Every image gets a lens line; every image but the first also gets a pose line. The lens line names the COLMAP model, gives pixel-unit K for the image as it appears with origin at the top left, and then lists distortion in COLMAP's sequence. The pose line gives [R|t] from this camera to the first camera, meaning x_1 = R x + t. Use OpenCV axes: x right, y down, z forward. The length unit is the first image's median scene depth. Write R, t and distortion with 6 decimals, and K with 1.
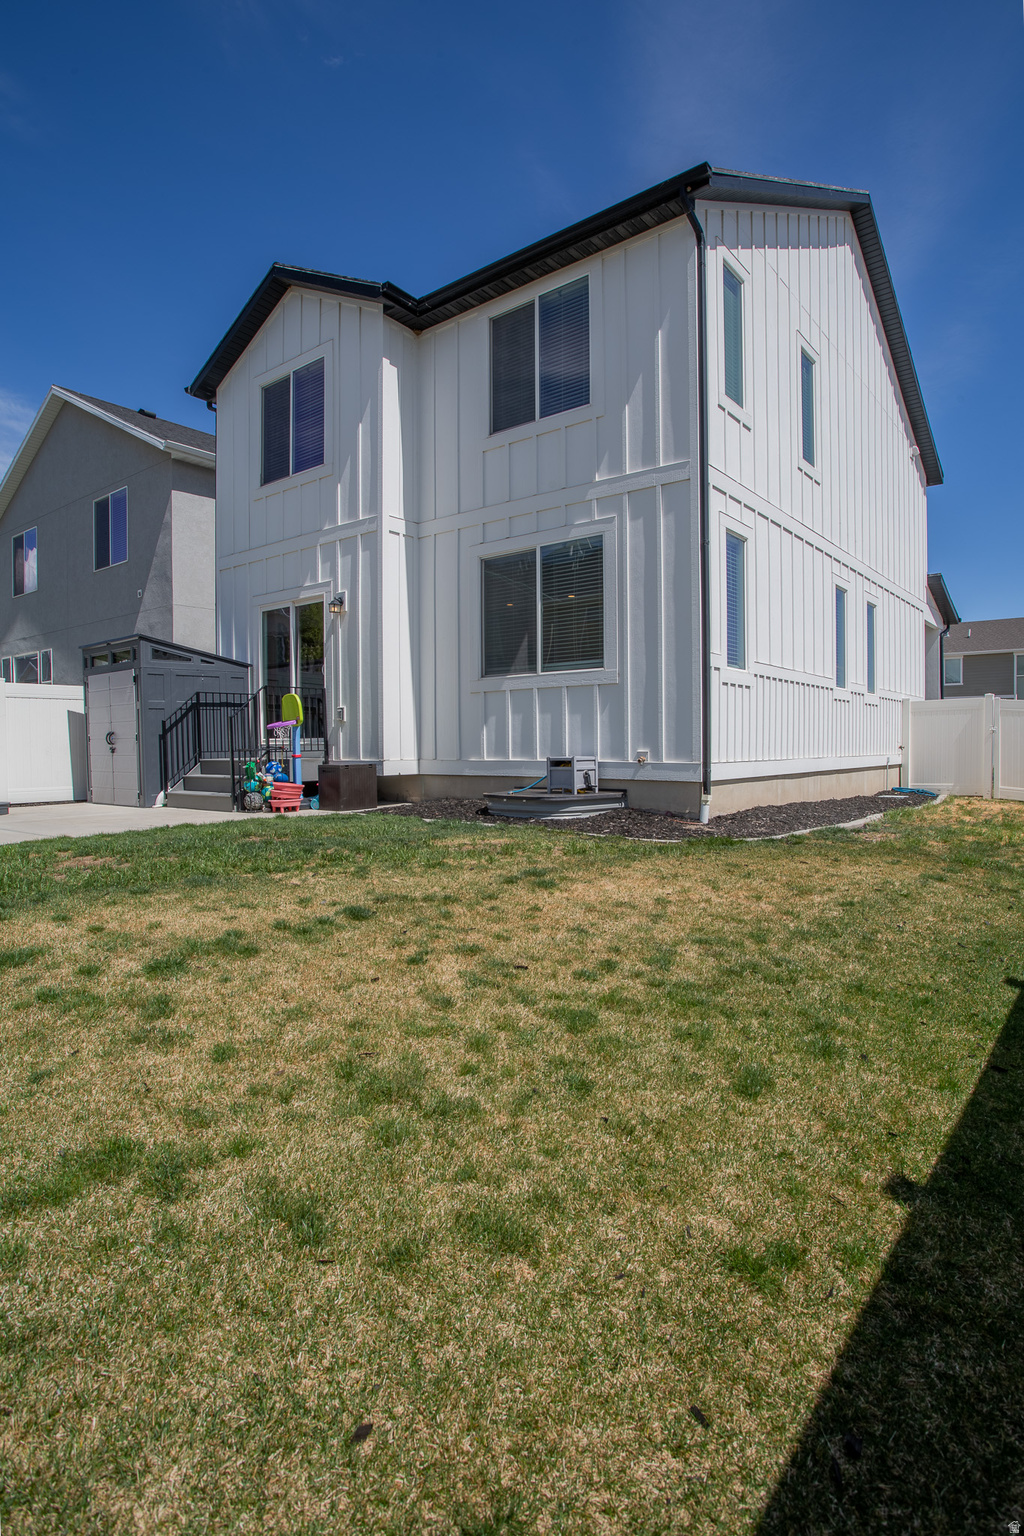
lens RADIAL K [[816.5, 0, 512.0], [0, 816.5, 768.0], [0, 0, 1]] dist [-0.080596, 0.043677]
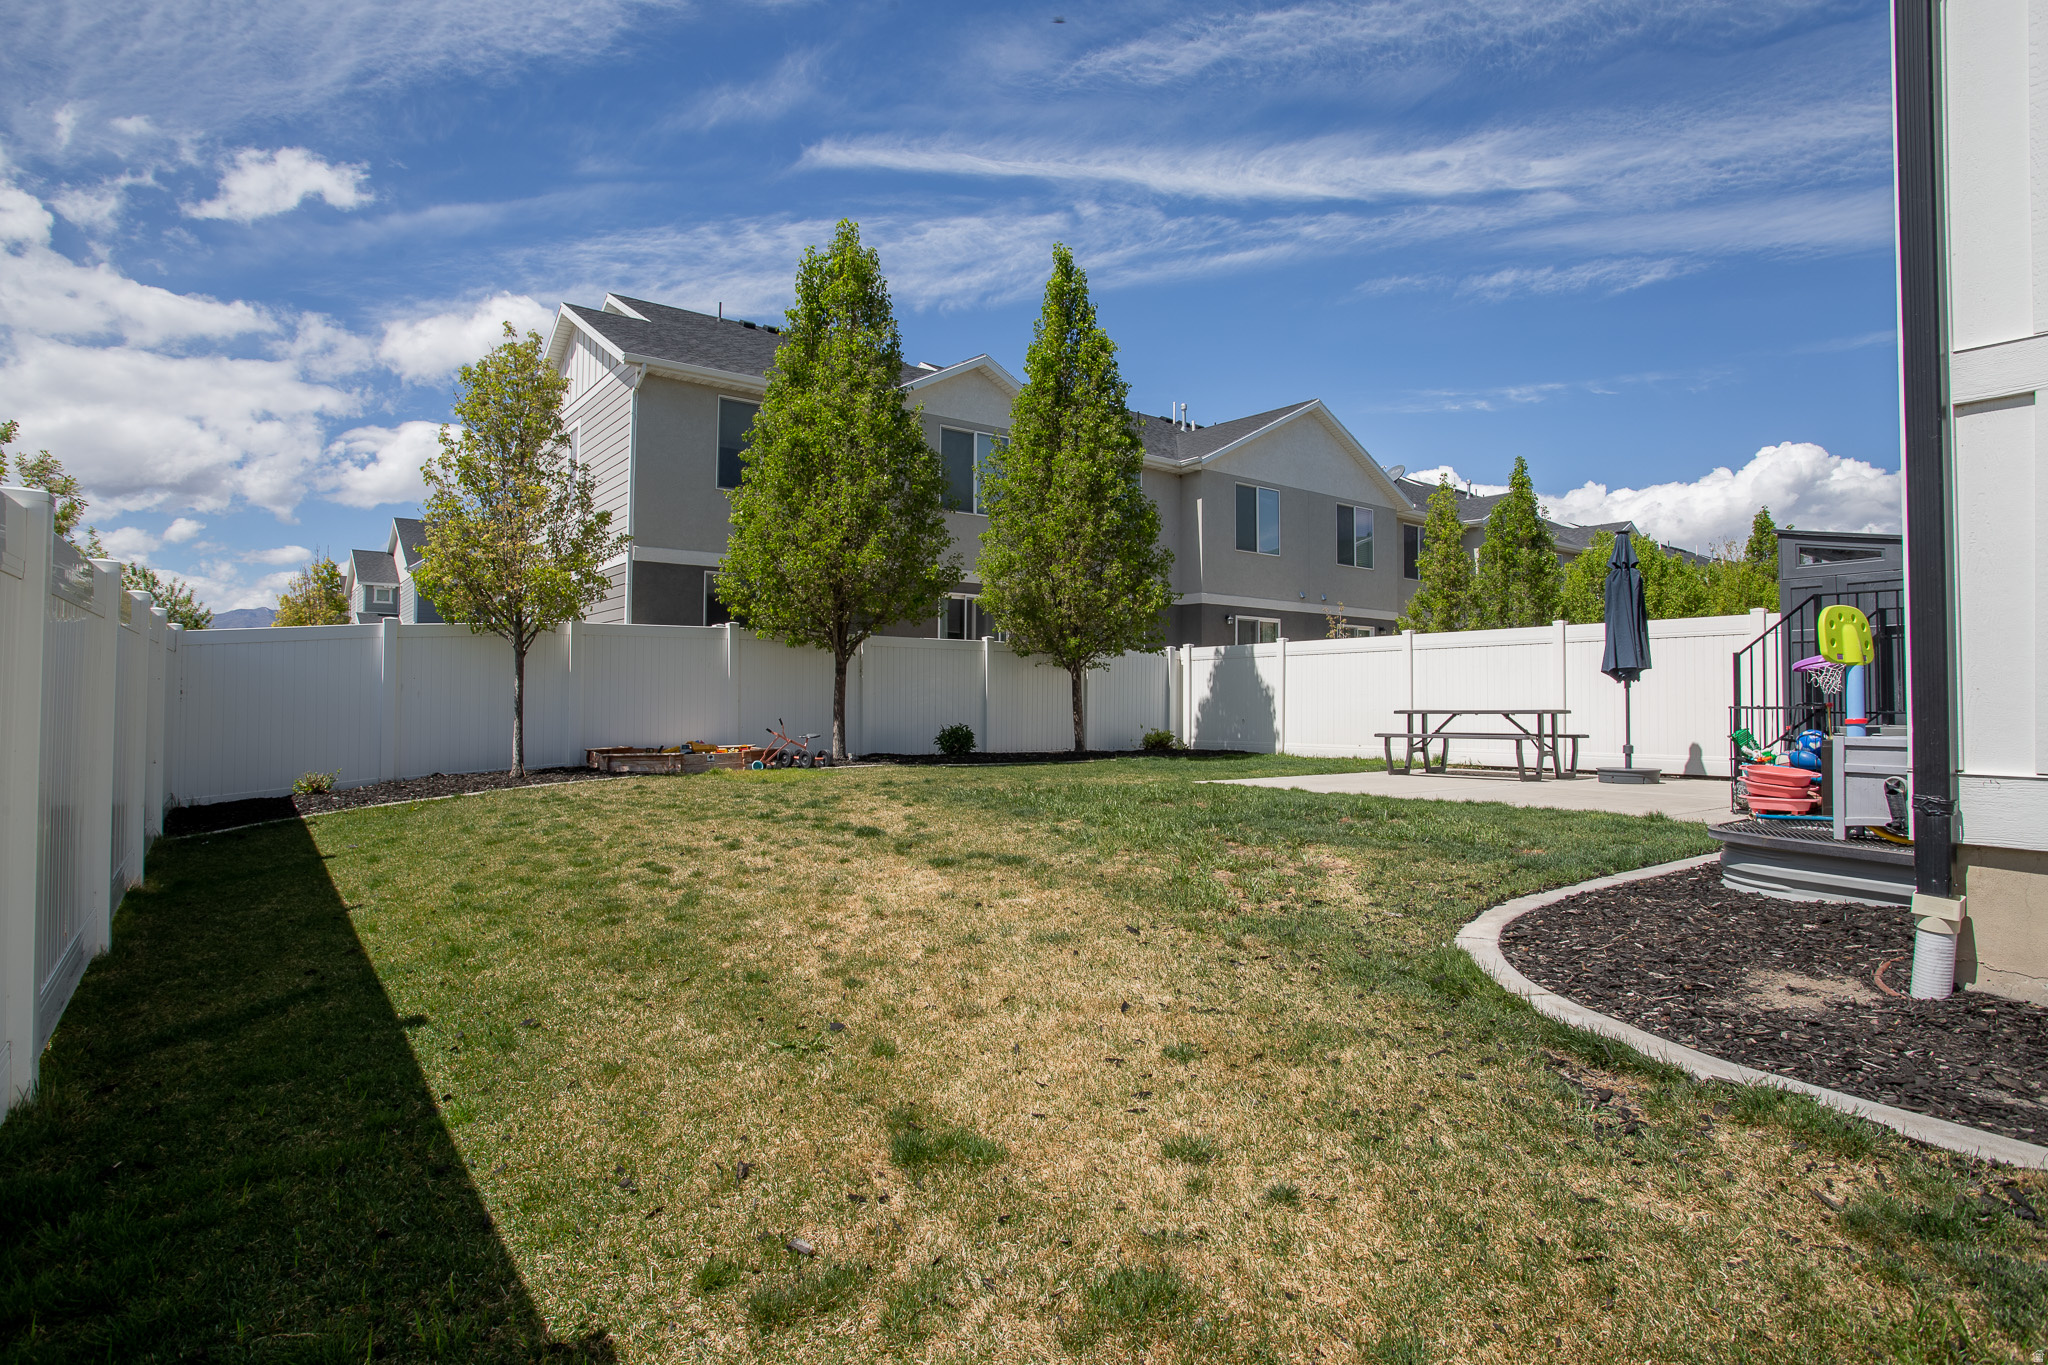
lens RADIAL K [[1056.0, 0, 1012.3], [0, 1056.0, 672.5], [0, 0, 1]] dist [-0.074035, 0.037981]
pose [[-0.256119, -0.020651, -0.966425, 0.535831], [-0.033028, 0.999375, -0.012602, -0.020605], [0.966081, 0.028692, -0.256641, 0.667028]]
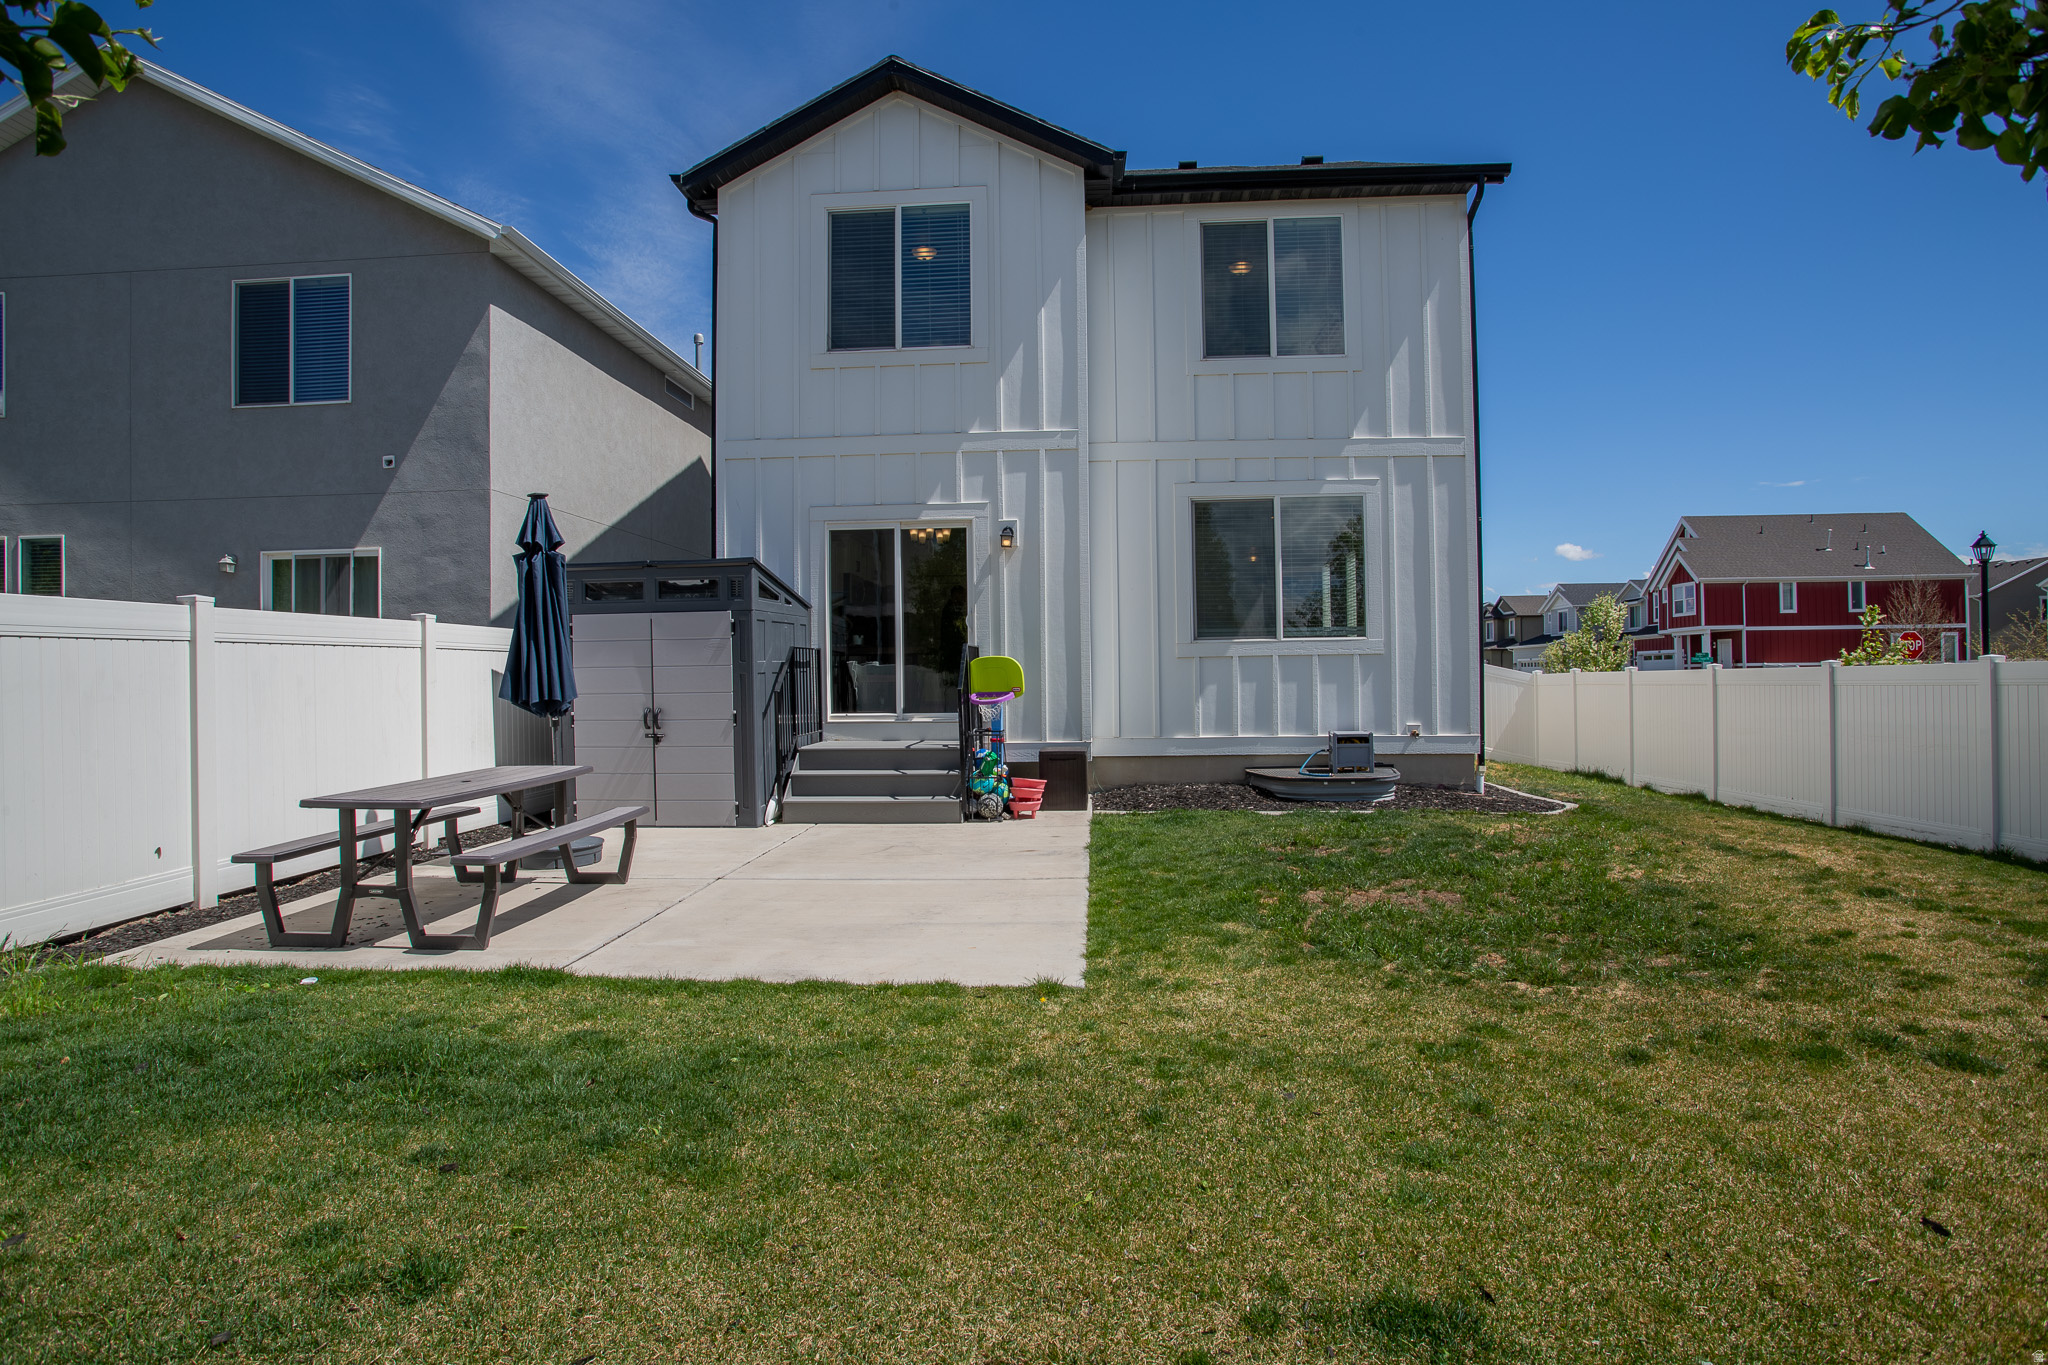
lens RADIAL K [[1056.0, 0, 1012.3], [0, 1056.0, 672.5], [0, 0, 1]] dist [-0.074035, 0.037981]
pose [[0.829752, -0.000179, 0.558132, -0.822605], [0.022706, 0.999183, -0.033435, -0.045626], [-0.557670, 0.040415, 0.829078, 0.203559]]
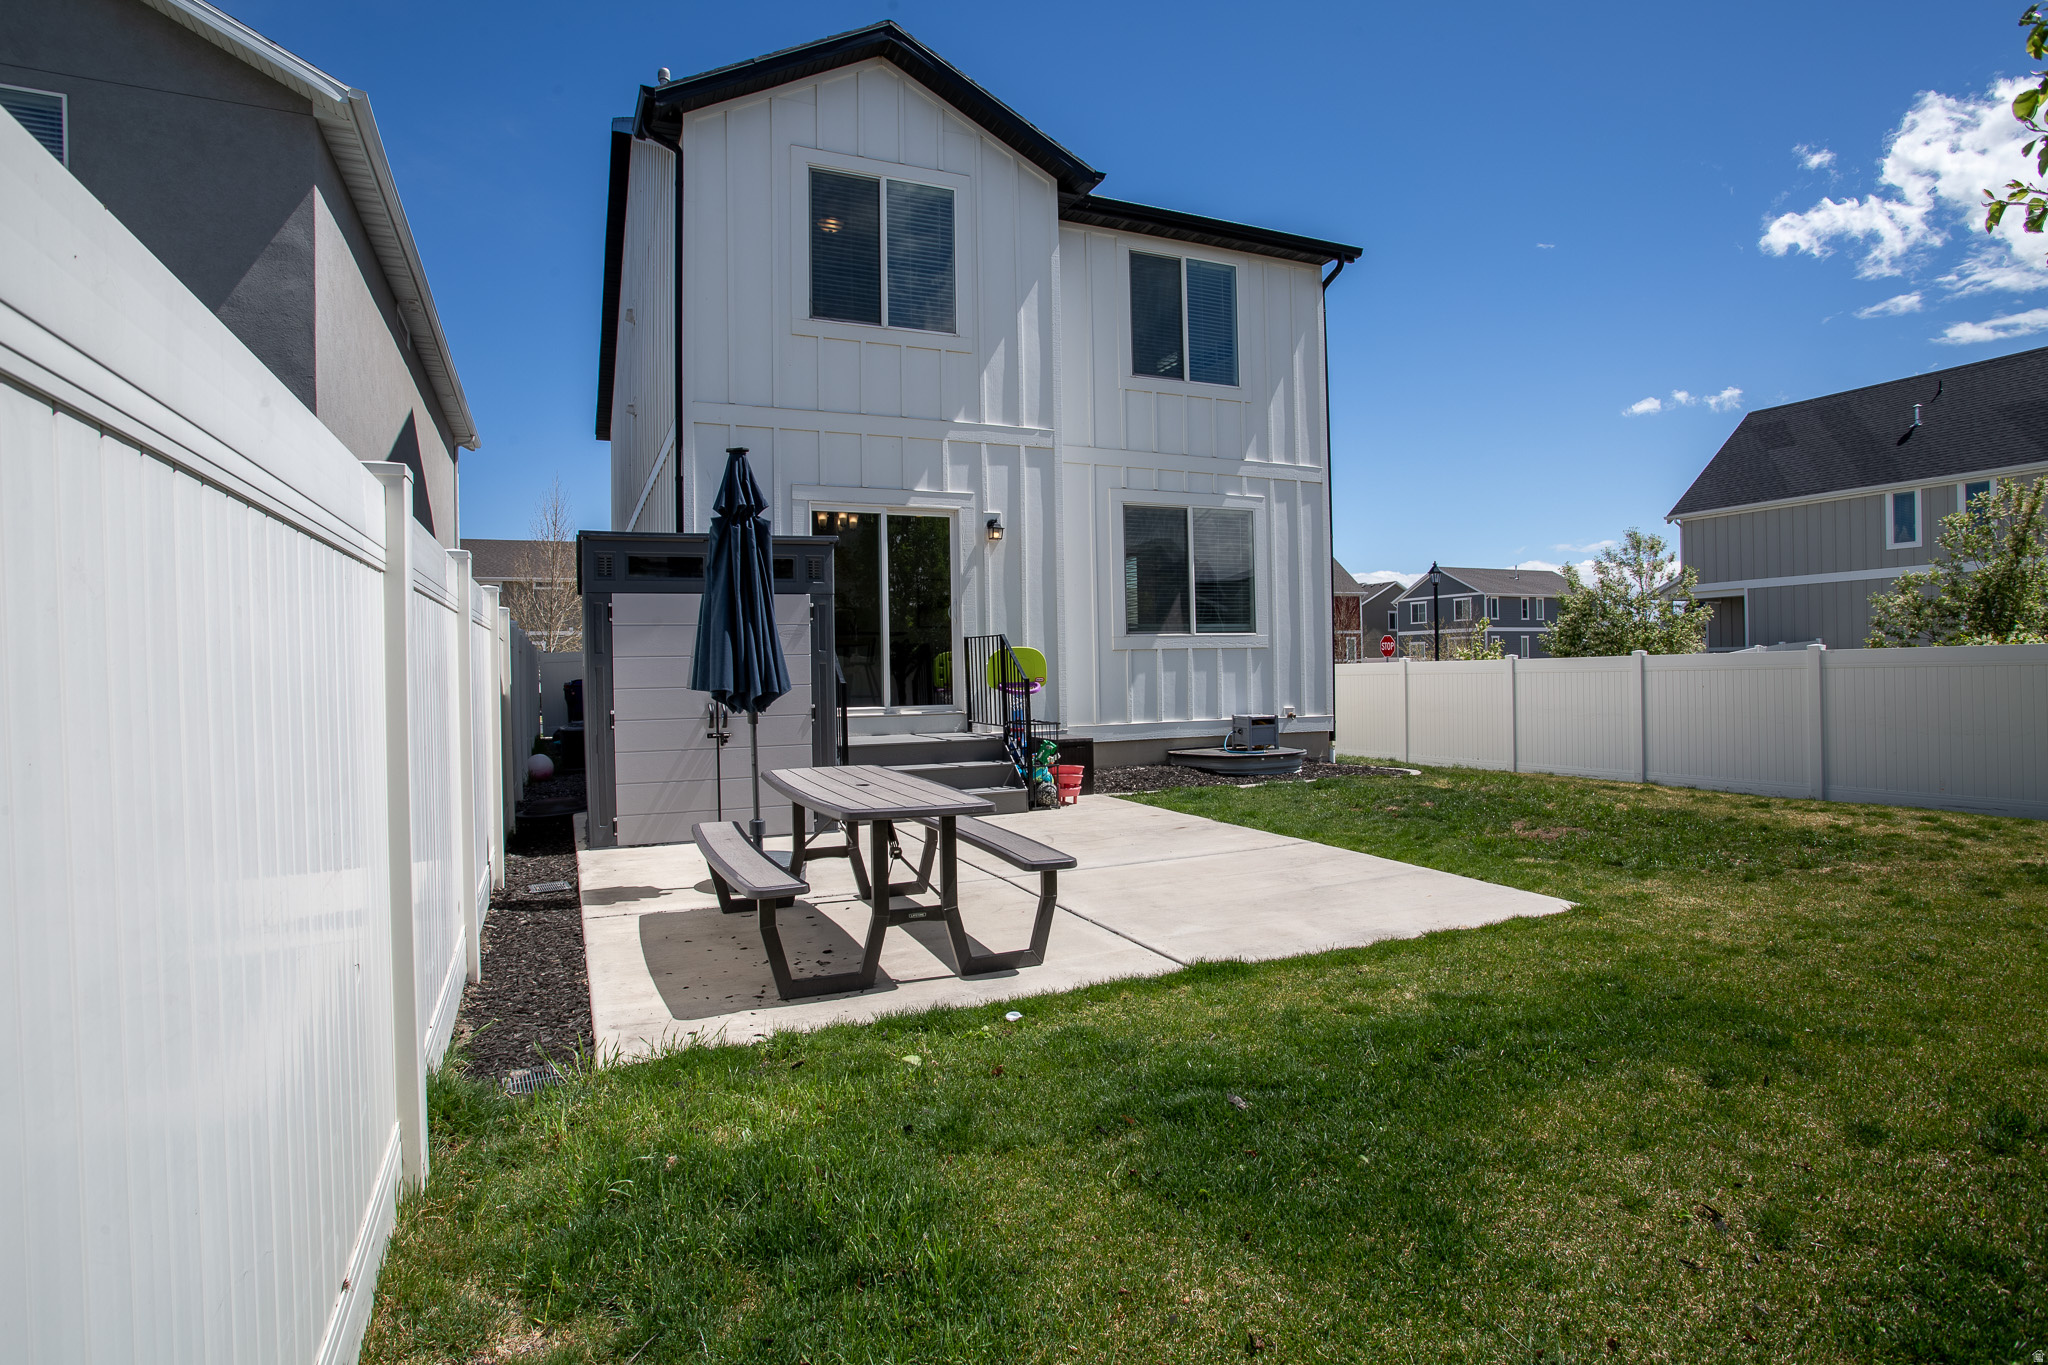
lens RADIAL K [[1056.0, 0, 1012.3], [0, 1056.0, 672.5], [0, 0, 1]] dist [-0.074035, 0.037981]
pose [[0.472332, -0.003706, 0.881413, -1.170667], [0.039919, 0.999055, -0.017192, -0.053066], [-0.880516, 0.043305, 0.472033, 0.566505]]
